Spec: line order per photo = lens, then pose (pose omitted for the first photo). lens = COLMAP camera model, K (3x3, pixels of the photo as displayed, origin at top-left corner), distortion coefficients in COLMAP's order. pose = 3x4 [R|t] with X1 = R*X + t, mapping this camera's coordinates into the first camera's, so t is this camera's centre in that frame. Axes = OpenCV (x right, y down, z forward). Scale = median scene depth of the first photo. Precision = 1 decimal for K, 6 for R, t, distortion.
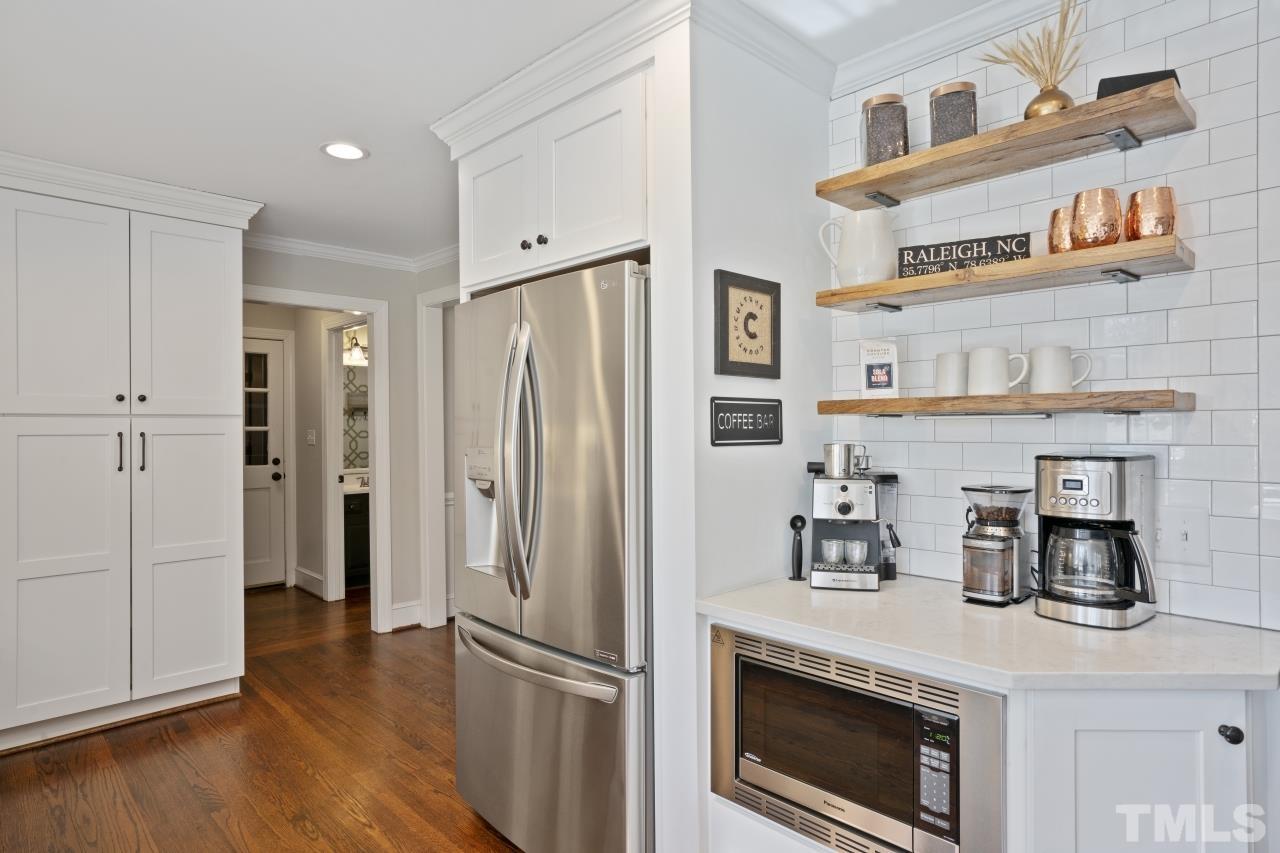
lens RADIAL K [[715.4, 0, 646.0], [0, 715.4, 428.4], [0, 0, 1]] dist [0.003150, 0.002141]
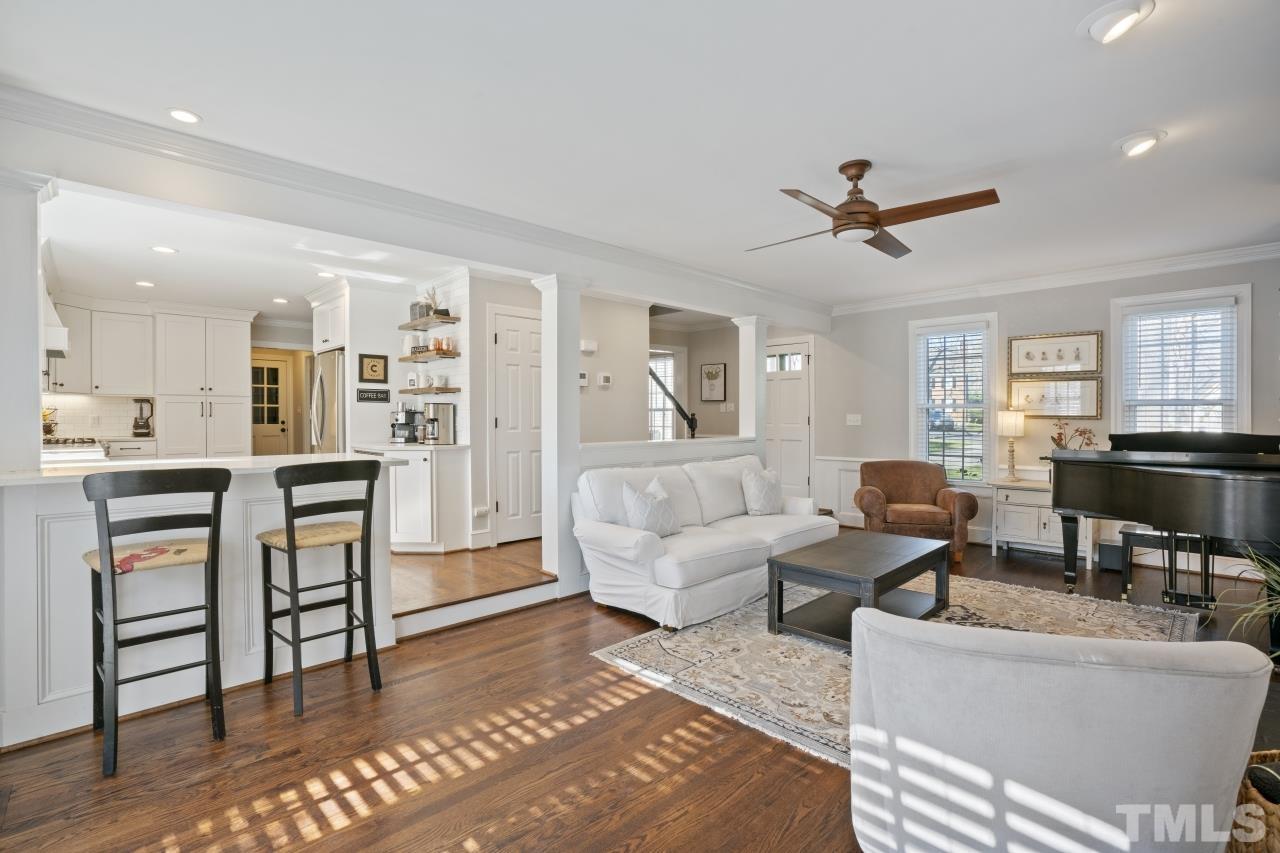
lens RADIAL K [[597.2, 0, 631.0], [0, 597.2, 424.1], [0, 0, 1]] dist [-0.003403, 0.000244]
pose [[0.999698, 0.005815, -0.023891, 1.404233], [-0.005641, 0.999957, 0.007353, 0.096576], [0.023933, -0.007216, 0.999688, -1.807706]]
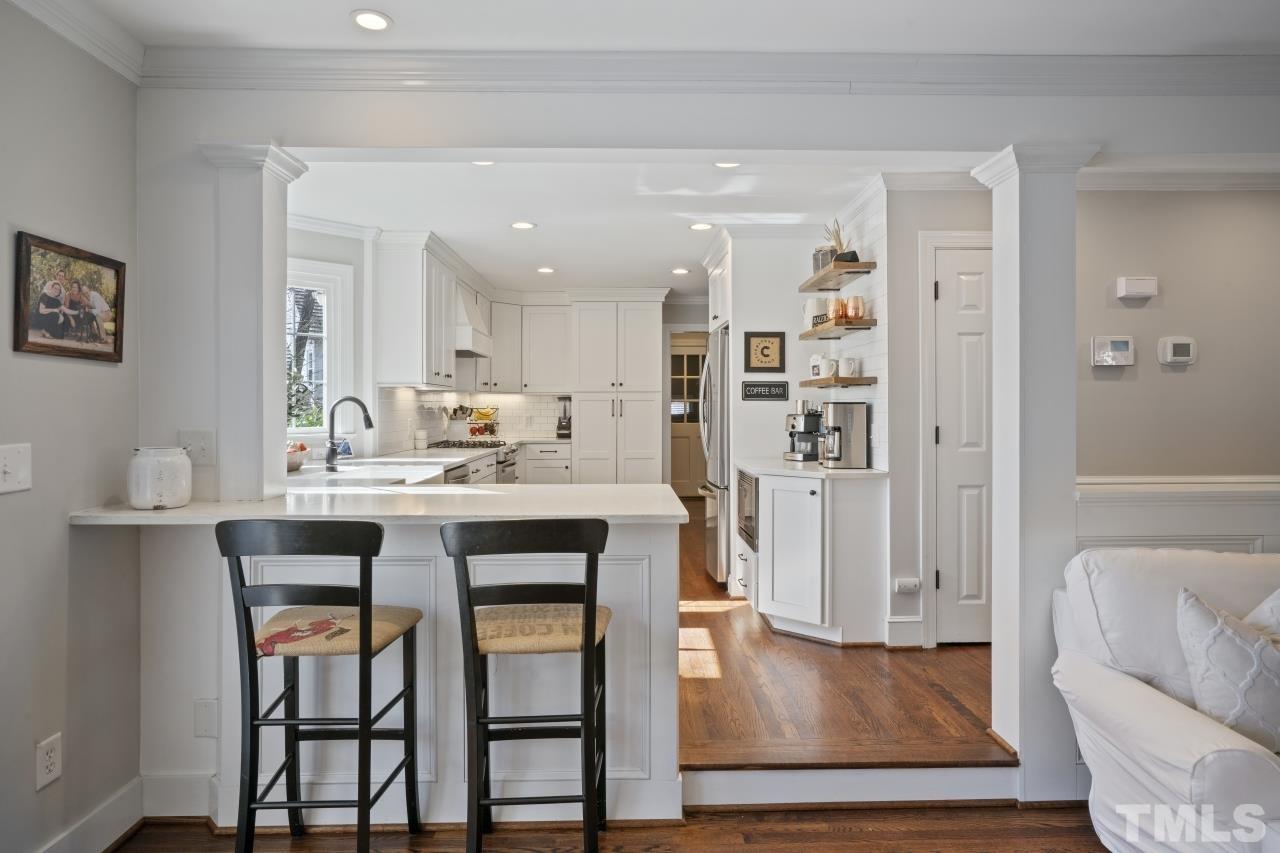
lens RADIAL K [[762.0, 0, 626.5], [0, 762.0, 415.4], [0, 0, 1]] dist [-0.005370, 0.008819]
pose [[0.729608, 0.011322, -0.683772, 1.499871], [-0.004783, 0.999923, 0.011454, 0.044769], [0.683849, -0.005086, 0.729606, -1.163301]]
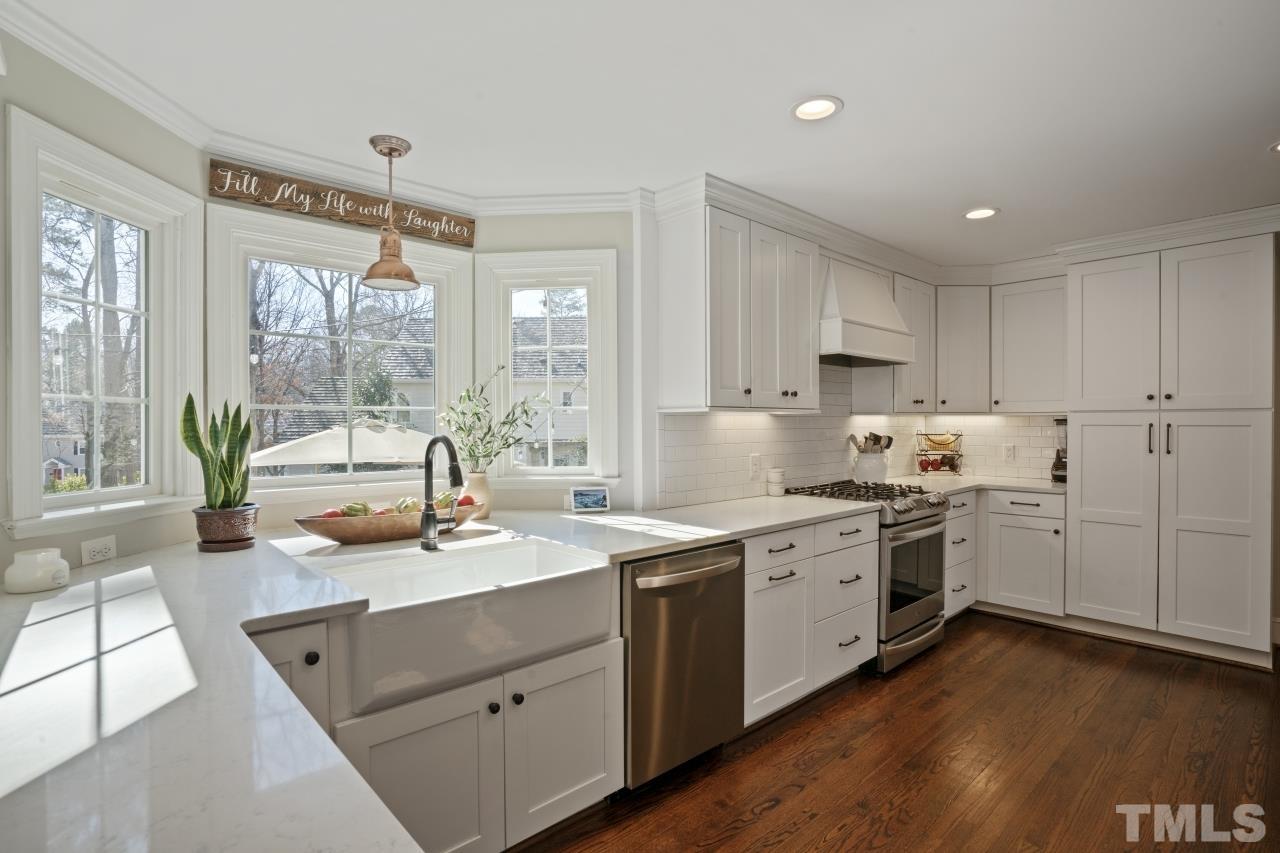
lens RADIAL K [[622.0, 0, 651.7], [0, 622.0, 424.5], [0, 0, 1]] dist [-0.028888, 0.000580]
pose [[-0.021555, 0.011034, -0.999707, 0.622627], [-0.000708, 0.999939, 0.011051, -0.006962], [0.999767, 0.000946, -0.021546, 0.178938]]
